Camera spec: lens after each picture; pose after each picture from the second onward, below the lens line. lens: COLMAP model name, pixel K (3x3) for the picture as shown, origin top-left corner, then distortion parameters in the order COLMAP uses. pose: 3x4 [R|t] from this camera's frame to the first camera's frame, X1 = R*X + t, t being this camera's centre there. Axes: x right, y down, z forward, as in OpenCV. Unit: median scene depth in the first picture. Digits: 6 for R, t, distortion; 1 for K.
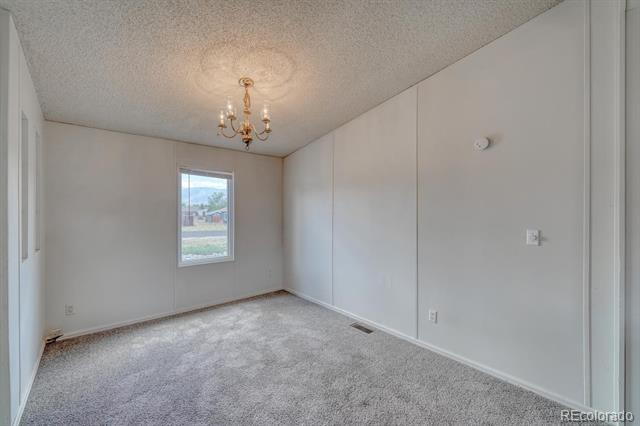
lens RADIAL K [[257.2, 0, 322.1], [0, 257.2, 211.1], [0, 0, 1]] dist [-0.009228, -0.000193]
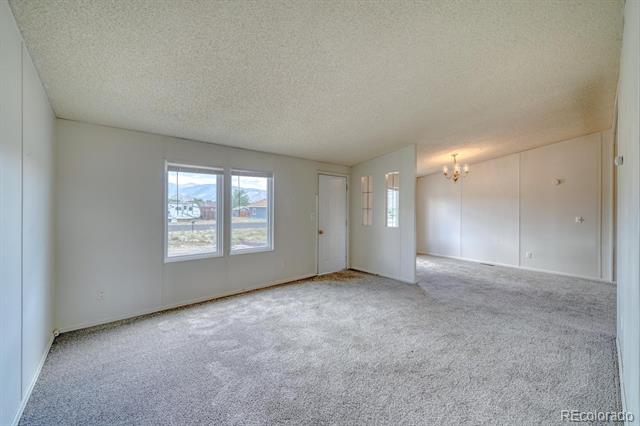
lens RADIAL K [[253.0, 0, 319.3], [0, 253.0, 207.7], [0, 0, 1]] dist [0.007138, -0.000385]
pose [[0.999570, 0.003989, 0.029039, -1.400800], [-0.004071, 0.999988, 0.002768, -0.010717], [-0.029028, -0.002885, 0.999574, -1.131807]]
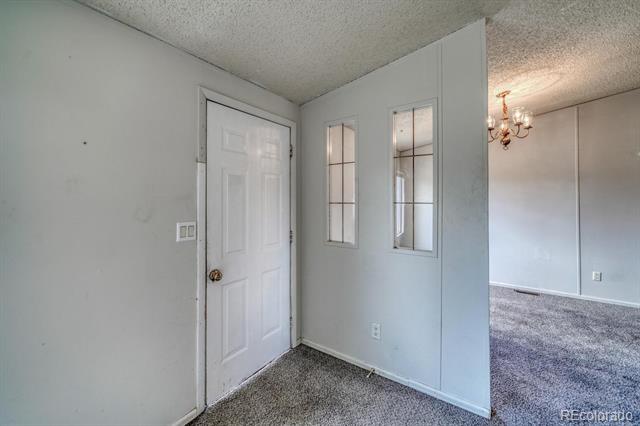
lens RADIAL K [[253.0, 0, 321.4], [0, 253.0, 199.1], [0, 0, 1]] dist [0.007138, -0.000385]
pose [[0.965588, -0.006417, 0.259996, -1.242150], [0.005847, 0.999979, 0.002966, -0.012996], [-0.260009, -0.001344, 0.965605, 0.064715]]
